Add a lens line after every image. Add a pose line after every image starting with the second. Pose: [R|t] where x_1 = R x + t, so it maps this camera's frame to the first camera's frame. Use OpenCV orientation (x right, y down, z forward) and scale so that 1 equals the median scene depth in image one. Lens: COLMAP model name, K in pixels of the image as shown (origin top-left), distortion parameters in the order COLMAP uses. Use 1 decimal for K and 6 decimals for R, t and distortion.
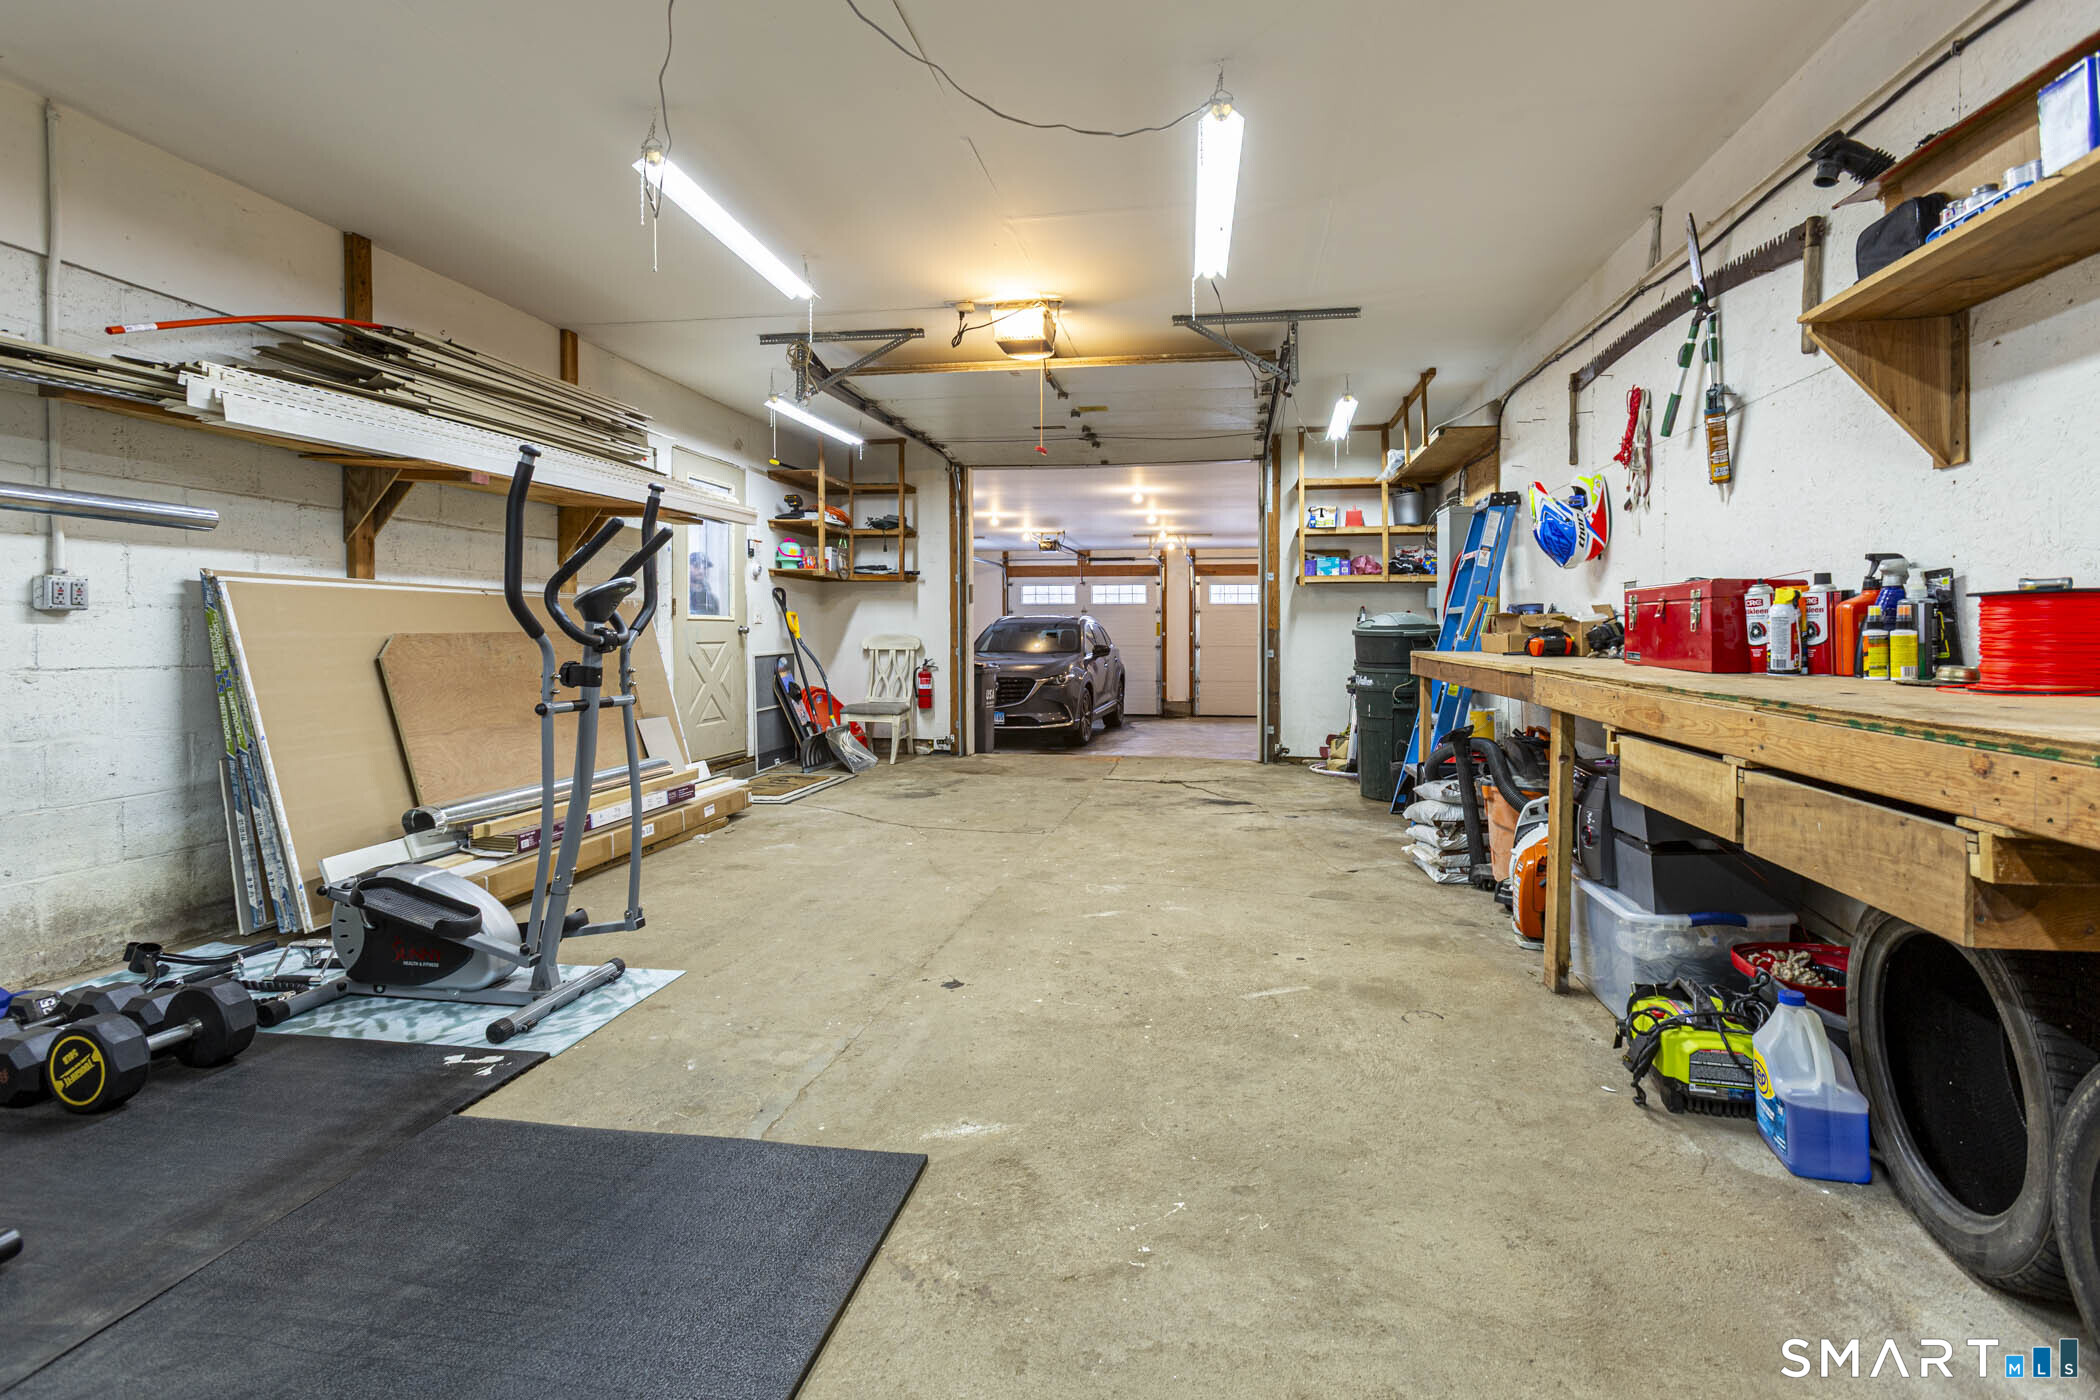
lens RADIAL K [[963.2, 0, 1051.6], [0, 963.2, 679.1], [0, 0, 1]] dist [0.001084, 0.000842]
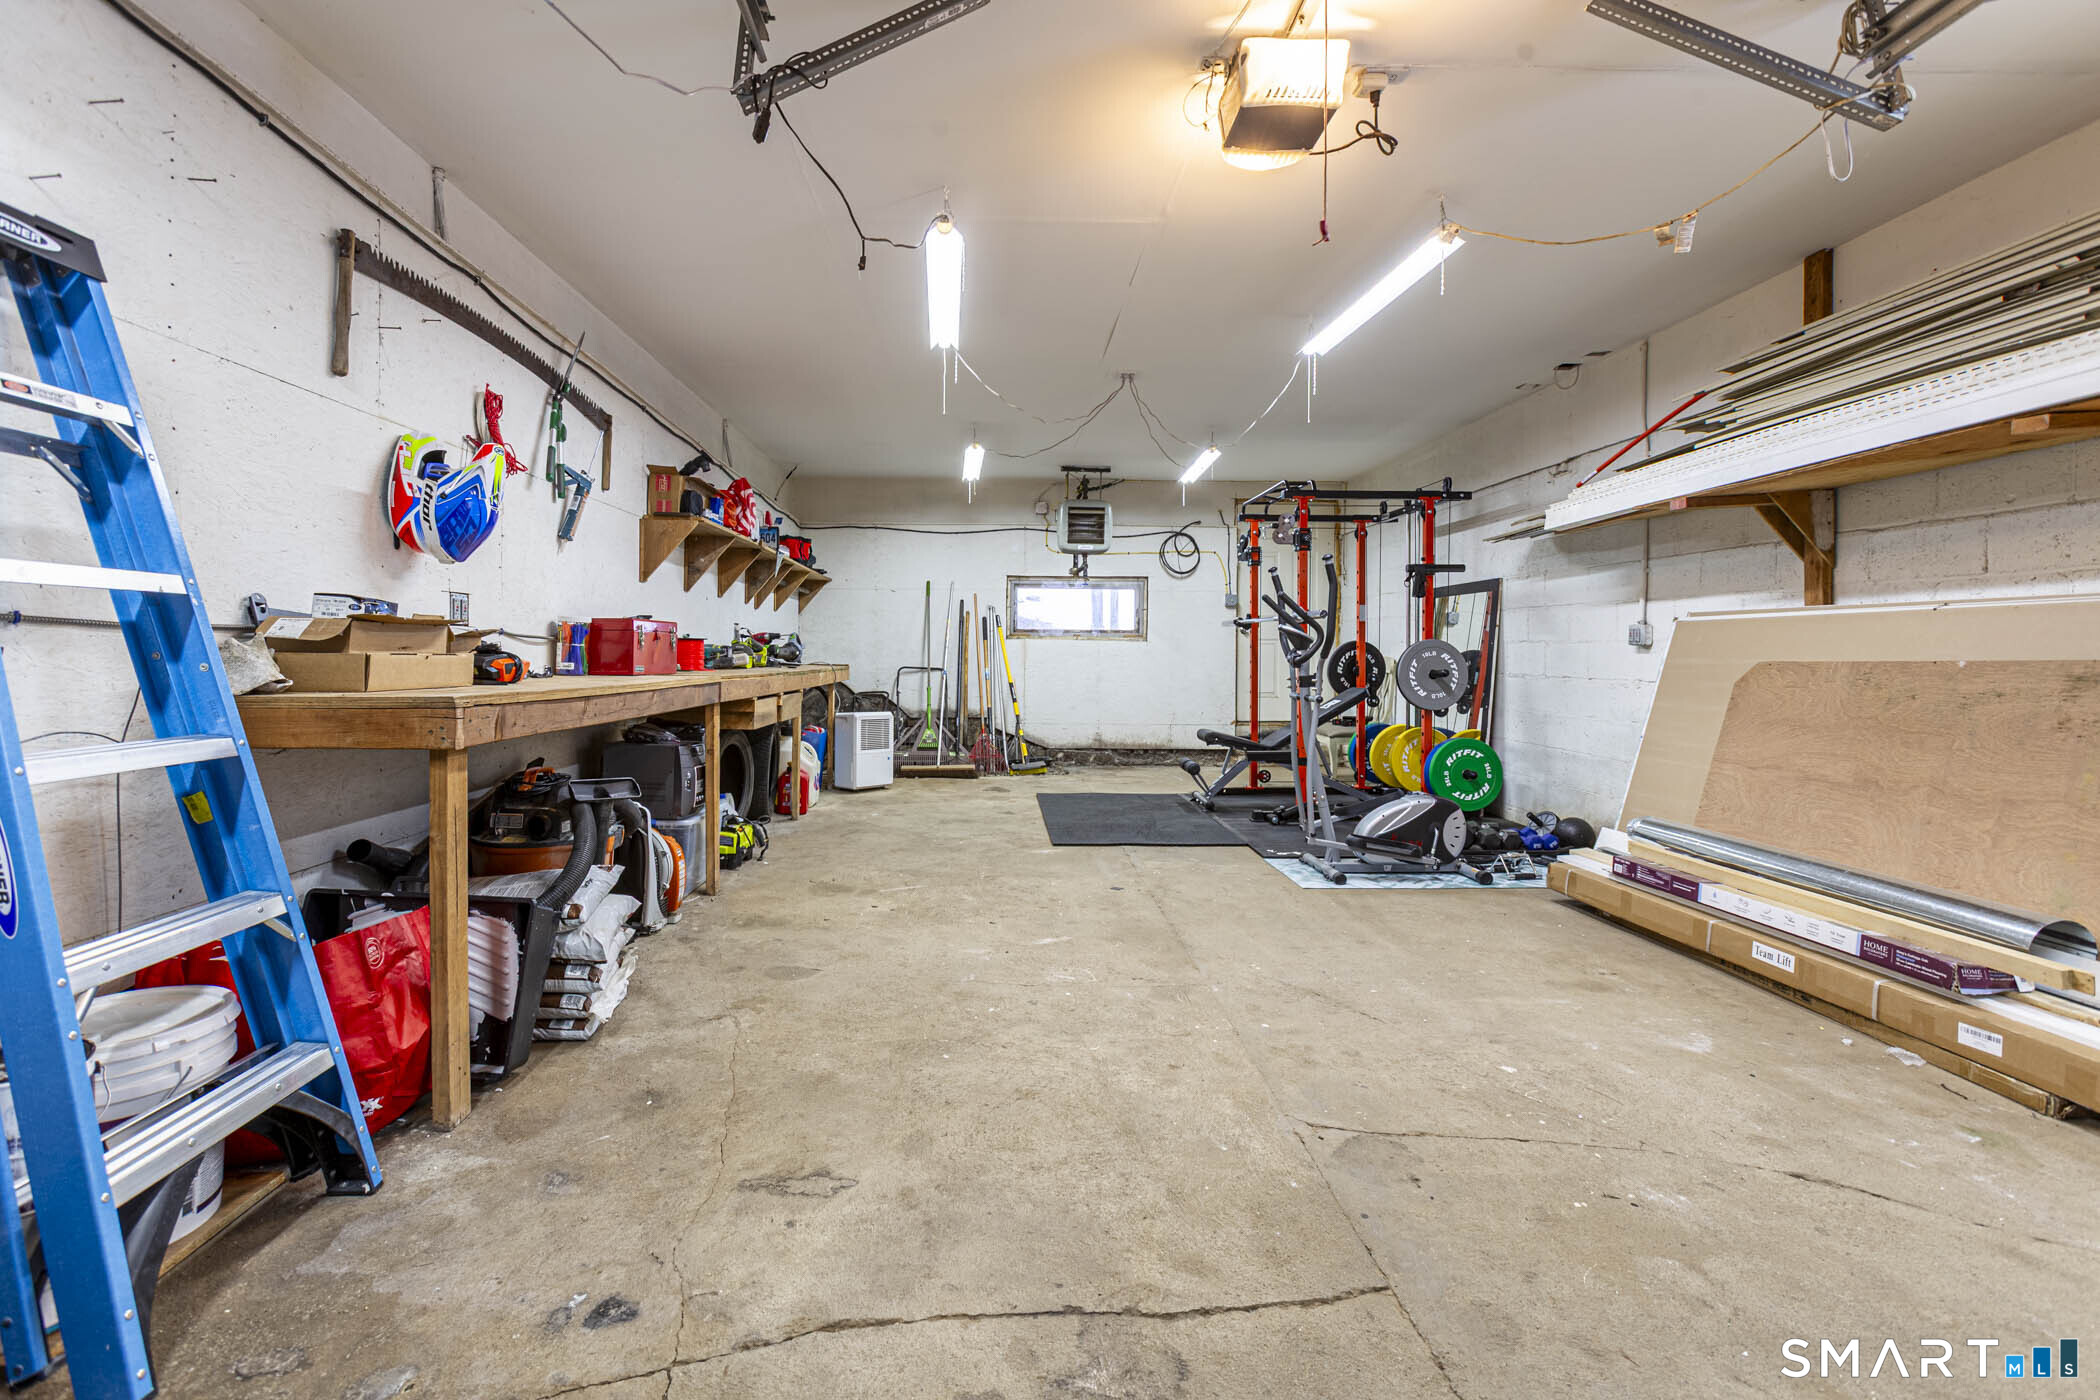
lens RADIAL K [[963.2, 0, 1051.6], [0, 963.2, 679.1], [0, 0, 1]] dist [0.001084, 0.000842]
pose [[-0.968837, 0.004936, -0.247649, 0.268553], [-0.013375, 0.997300, 0.072200, -0.089706], [0.247337, 0.073262, -0.966156, 1.749754]]
